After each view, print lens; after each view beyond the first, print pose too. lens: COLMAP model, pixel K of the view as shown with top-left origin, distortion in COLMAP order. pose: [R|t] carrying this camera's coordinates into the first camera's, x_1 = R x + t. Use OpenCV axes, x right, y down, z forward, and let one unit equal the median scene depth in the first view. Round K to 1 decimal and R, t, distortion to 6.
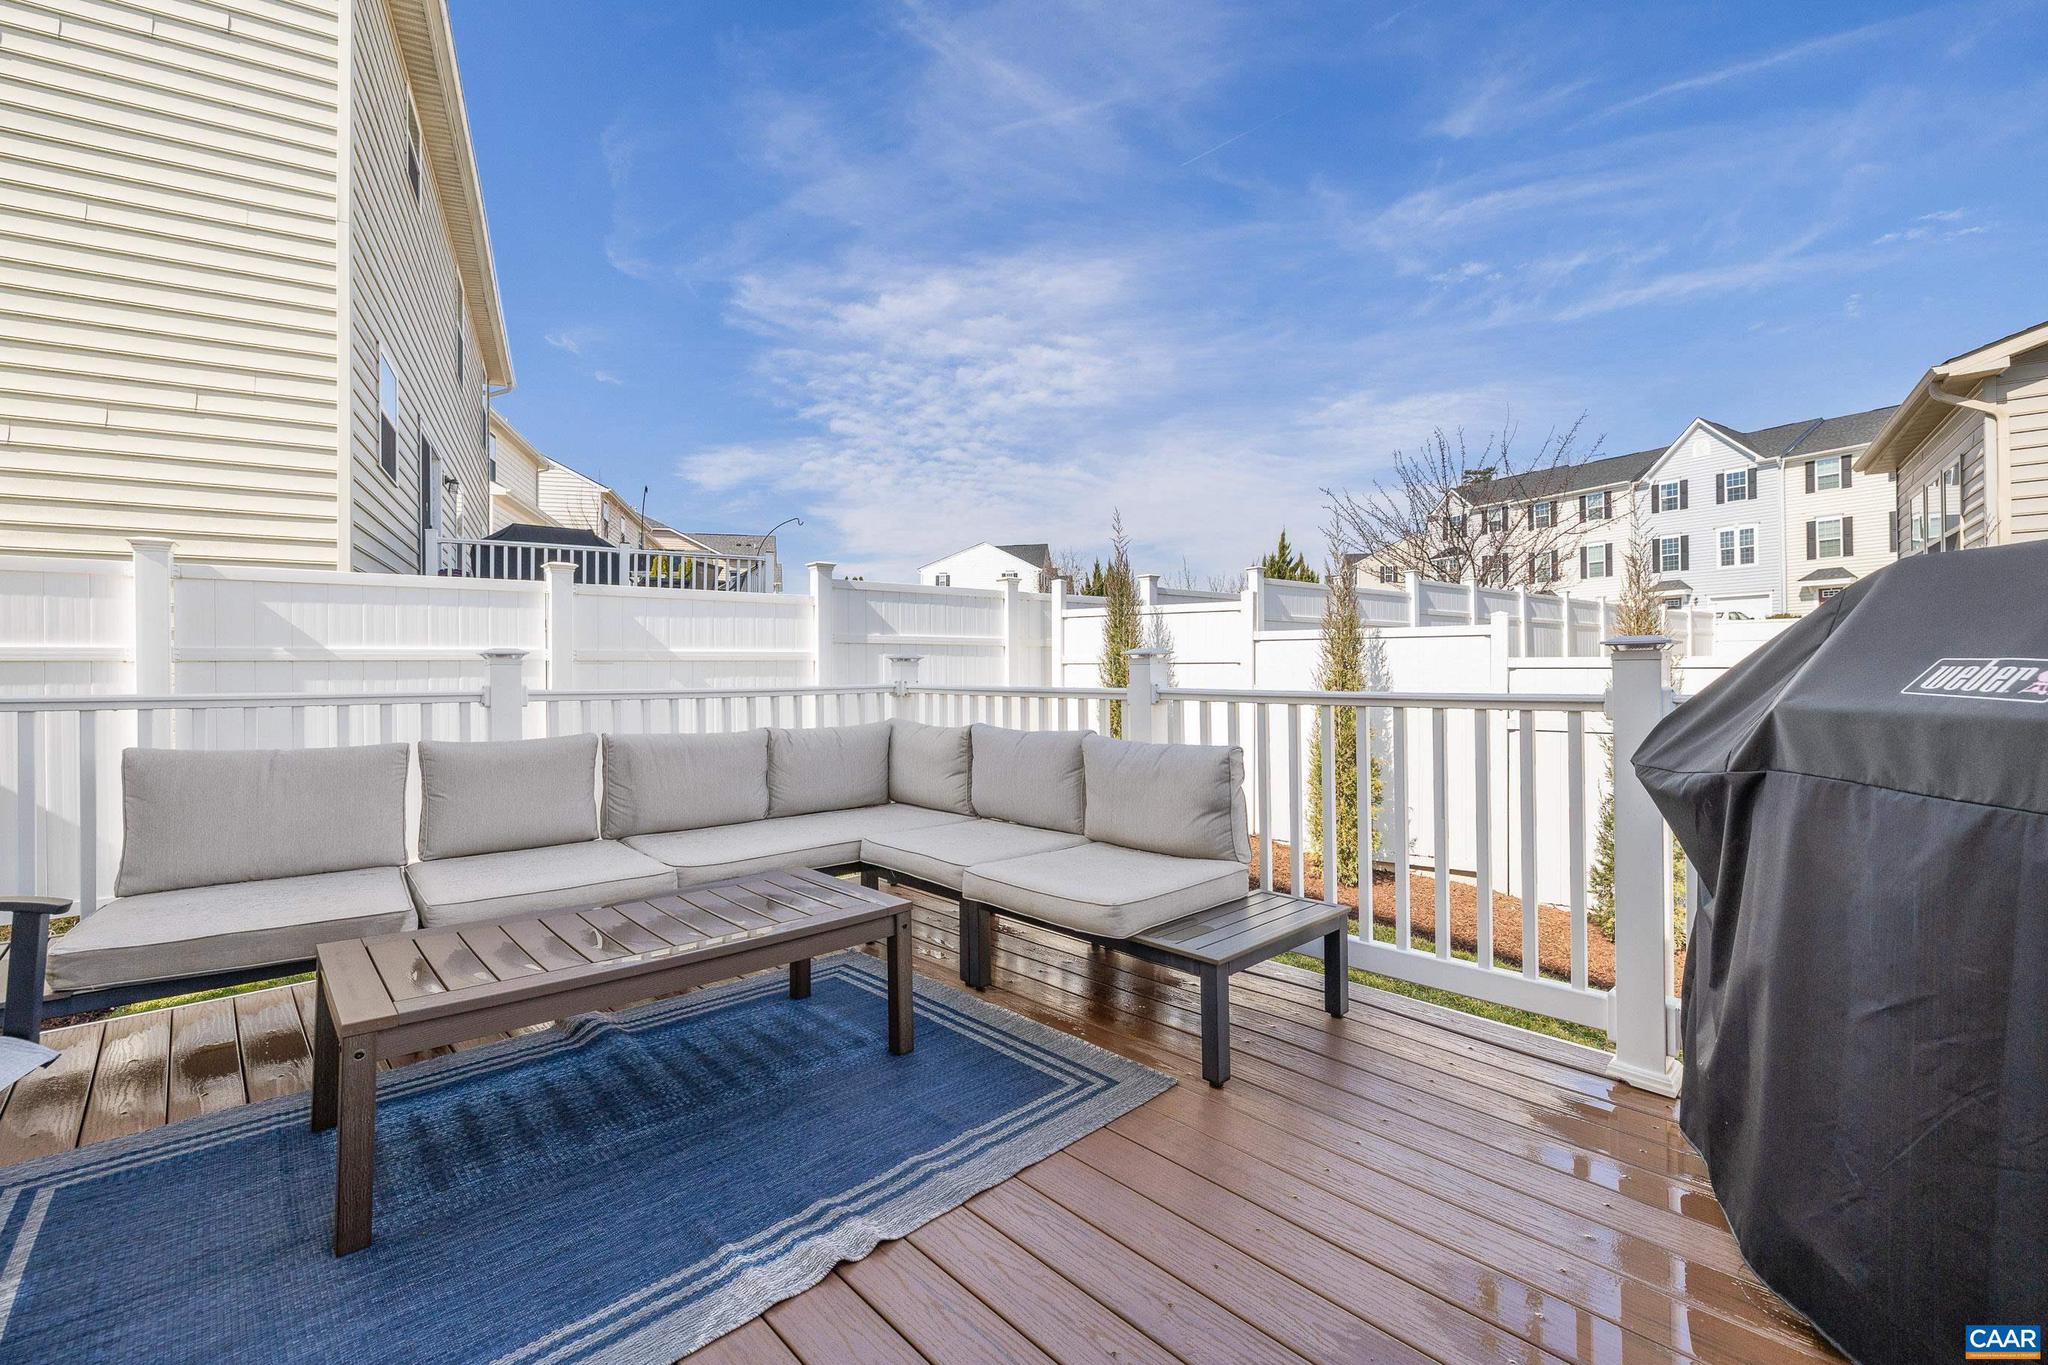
lens RADIAL K [[870.0, 0, 1024.0], [0, 870.0, 682.5], [0, 0, 1]] dist [-0.002580, -0.000036]
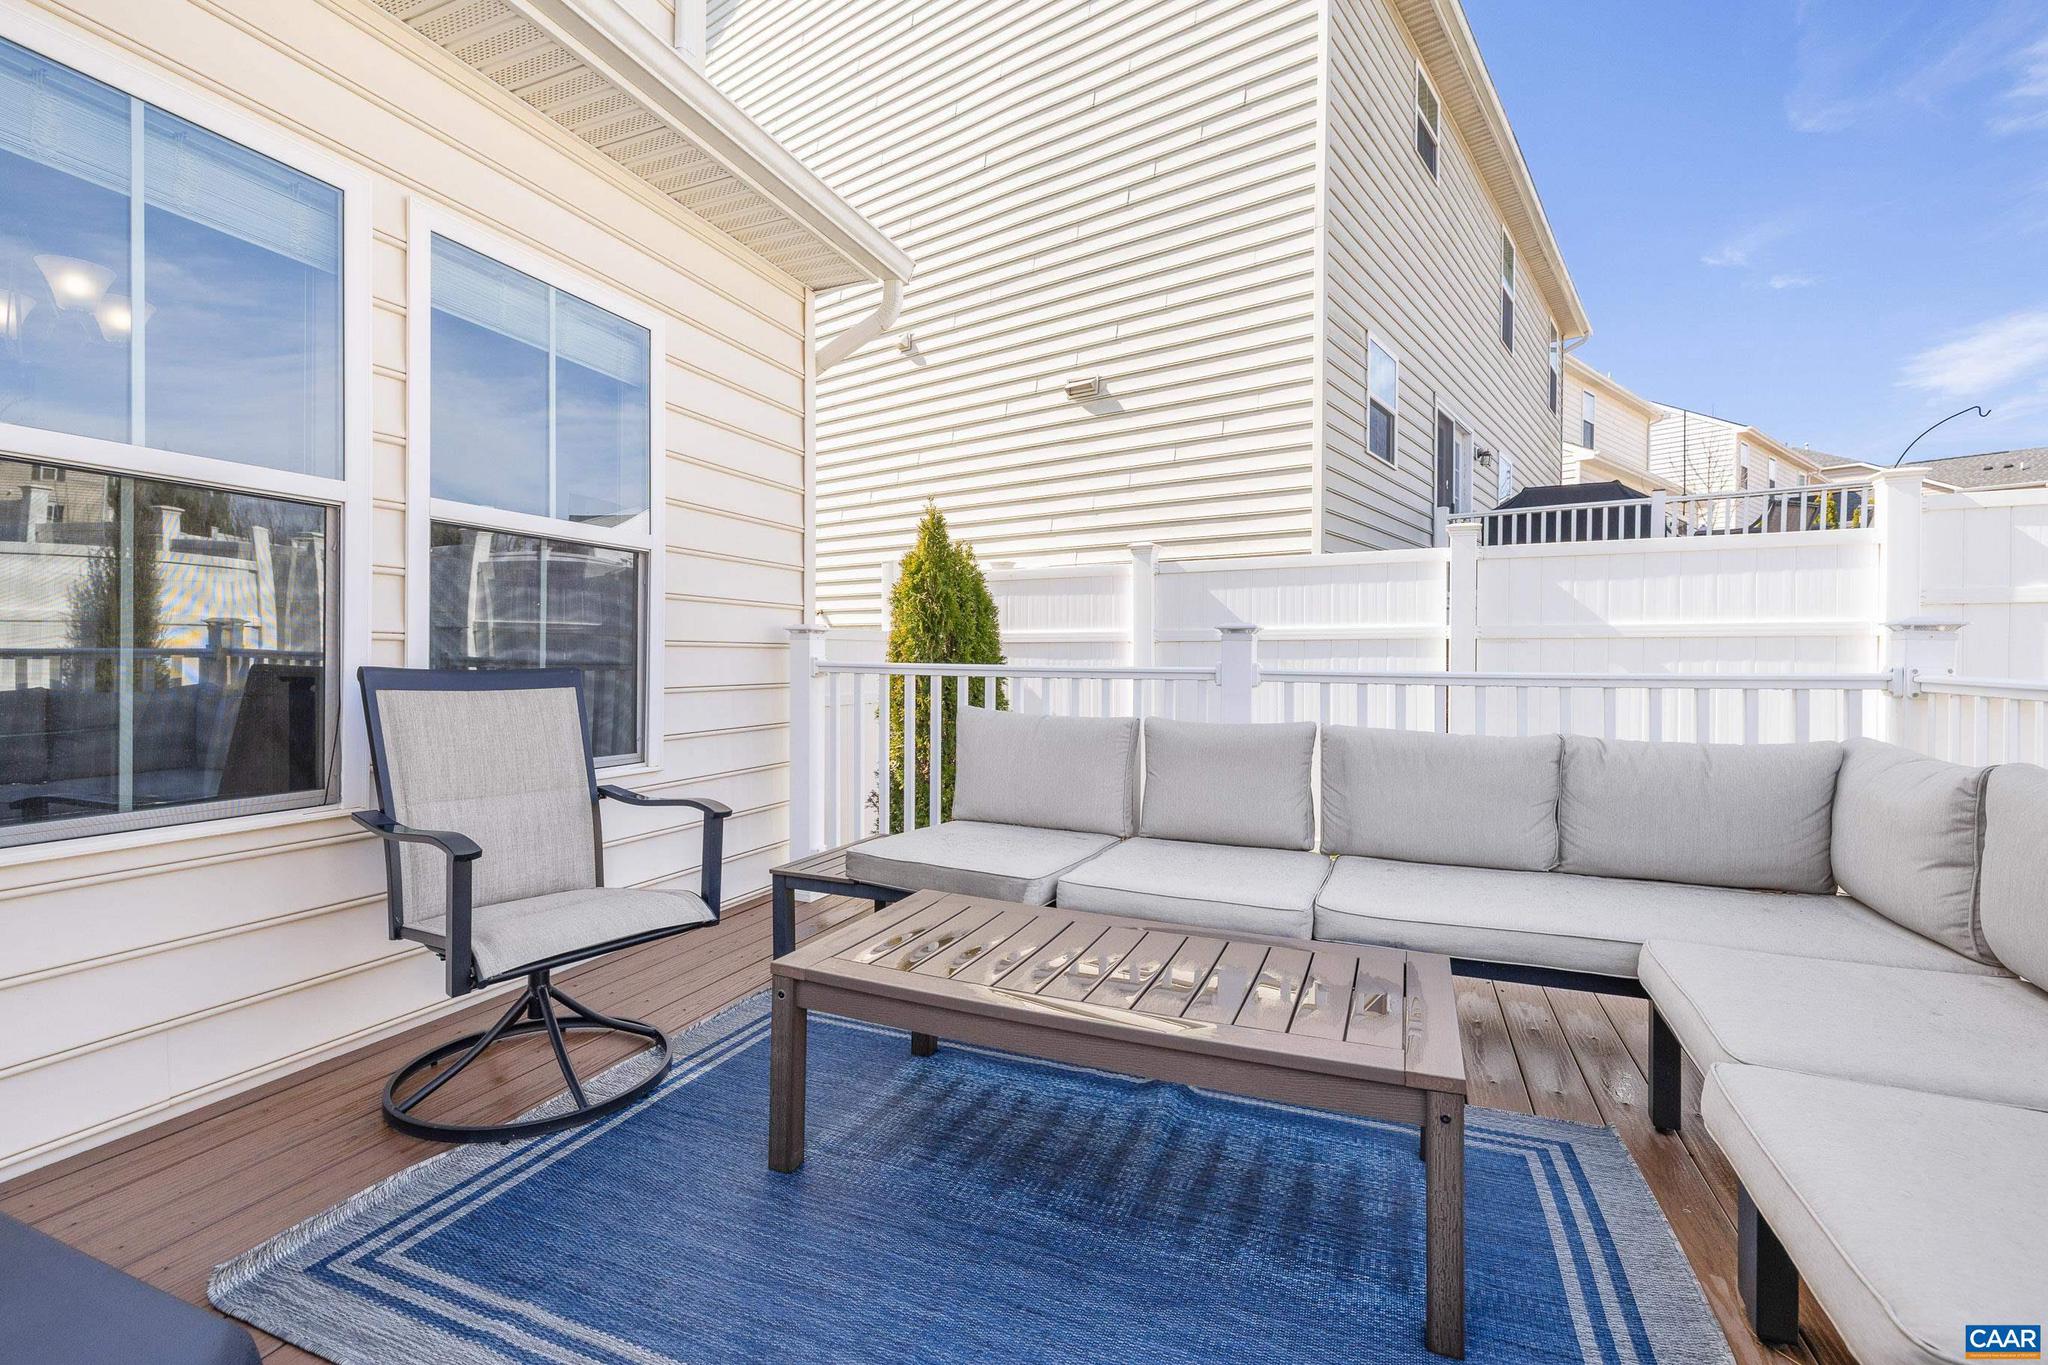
lens RADIAL K [[933.8, 0, 1023.0], [0, 933.8, 663.7], [0, 0, 1]] dist [0.002537, 0.013796]
pose [[0.425973, 0.014092, -0.904626, 0.120263], [-0.017497, 0.999820, 0.007336, 0.000079], [0.904567, 0.012704, 0.426143, 0.225236]]
